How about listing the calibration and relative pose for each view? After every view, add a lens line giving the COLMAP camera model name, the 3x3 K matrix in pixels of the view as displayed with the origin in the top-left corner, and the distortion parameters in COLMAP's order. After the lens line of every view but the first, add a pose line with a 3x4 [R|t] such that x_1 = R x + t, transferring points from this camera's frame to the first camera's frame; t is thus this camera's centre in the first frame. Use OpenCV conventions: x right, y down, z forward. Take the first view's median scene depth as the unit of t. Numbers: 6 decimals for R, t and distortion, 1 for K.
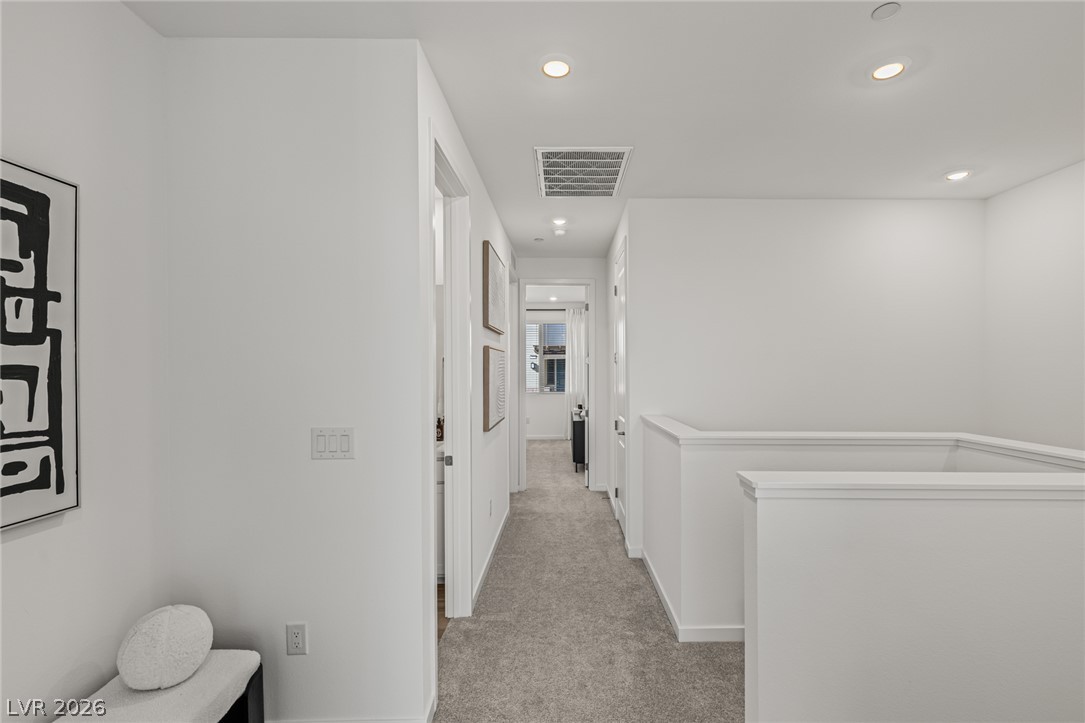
lens RADIAL K [[484.5, 0, 553.7], [0, 484.5, 367.9], [0, 0, 1]] dist [0.002309, -0.000896]
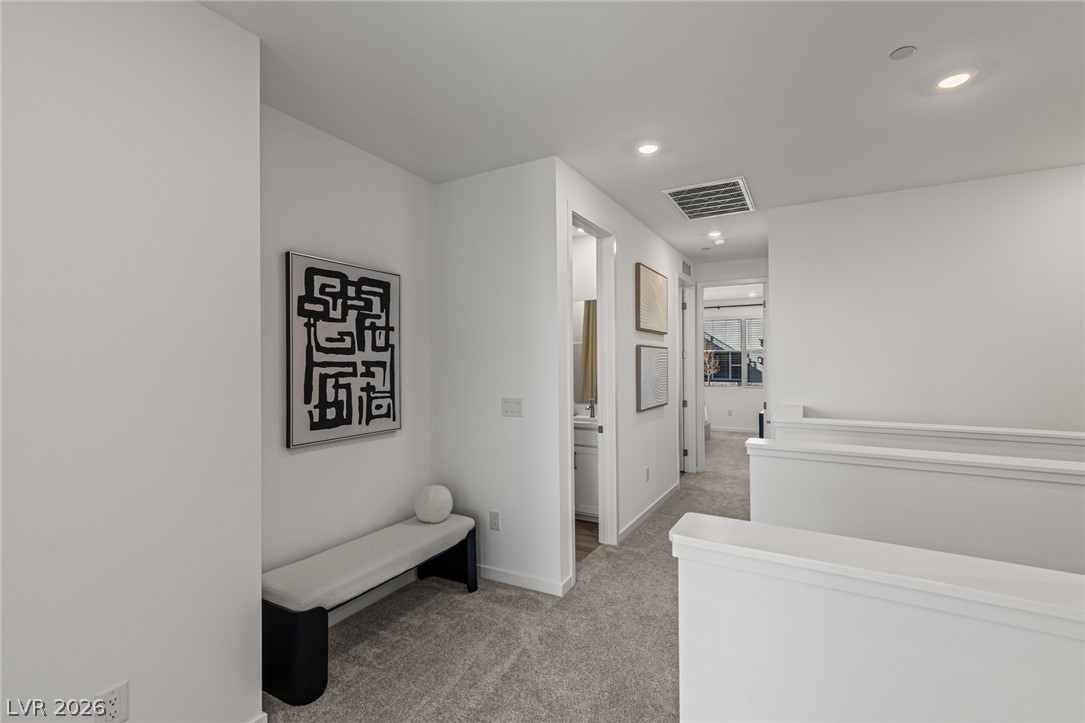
lens RADIAL K [[484.5, 0, 539.0], [0, 484.5, 362.2], [0, 0, 1]] dist [0.002309, -0.000896]
pose [[0.863382, -0.001974, -0.504548, 0.442625], [0.001240, 0.999998, -0.001791, 0.003649], [0.504550, 0.000921, 0.863382, -0.377096]]
